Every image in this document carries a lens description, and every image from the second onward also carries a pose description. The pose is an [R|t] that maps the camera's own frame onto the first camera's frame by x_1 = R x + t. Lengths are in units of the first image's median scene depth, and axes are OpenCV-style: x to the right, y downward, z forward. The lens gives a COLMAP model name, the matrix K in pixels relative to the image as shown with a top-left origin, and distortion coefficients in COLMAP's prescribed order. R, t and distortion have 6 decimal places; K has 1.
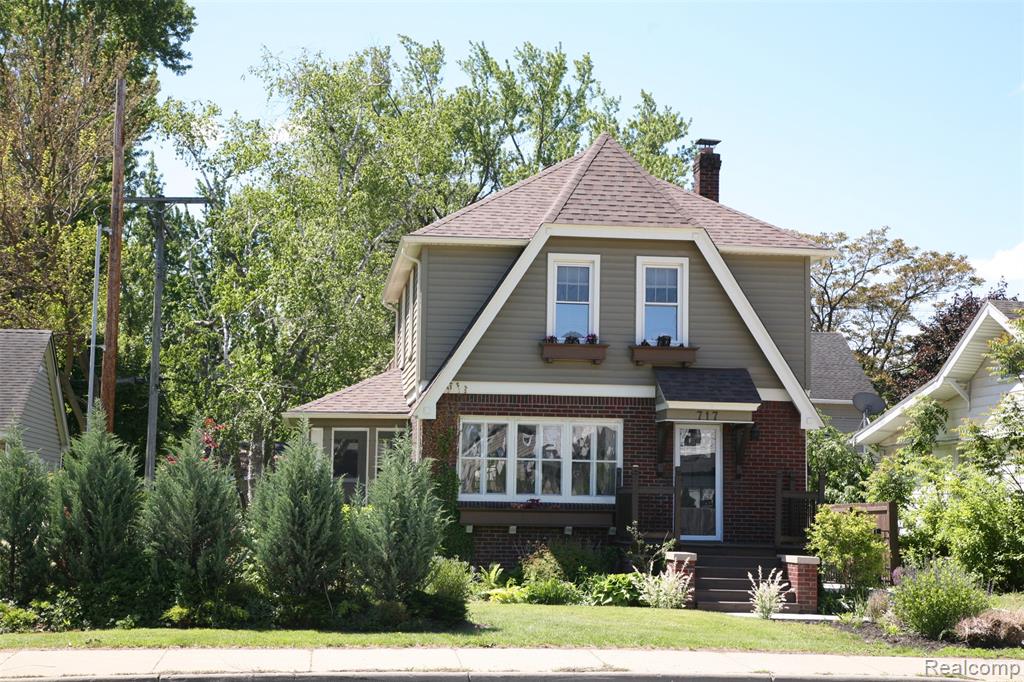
lens RADIAL K [[1649.1, 0, 511.2], [0, 1649.1, 342.4], [0, 0, 1]] dist [0.149265, 0.000000]
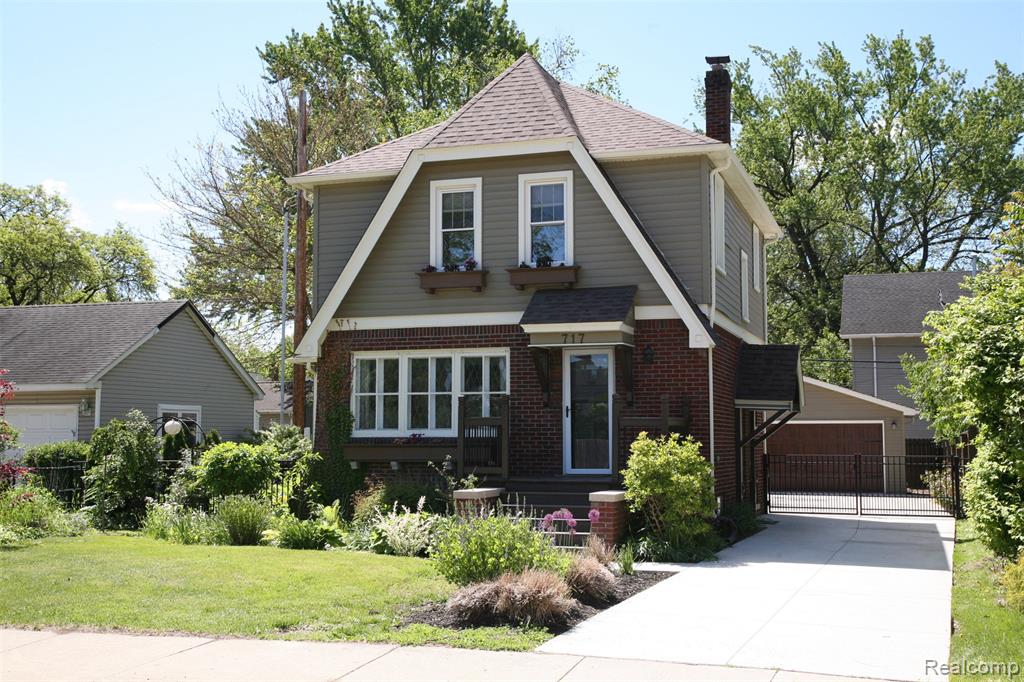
lens RADIAL K [[1191.2, 0, 511.9], [0, 1191.2, 337.7], [0, 0, 1]] dist [0.131019, 0.000000]
pose [[0.913078, -0.053512, -0.404259, 0.346389], [0.059301, 0.998239, 0.001802, 0.039681], [0.403450, -0.025619, 0.914643, 0.373508]]
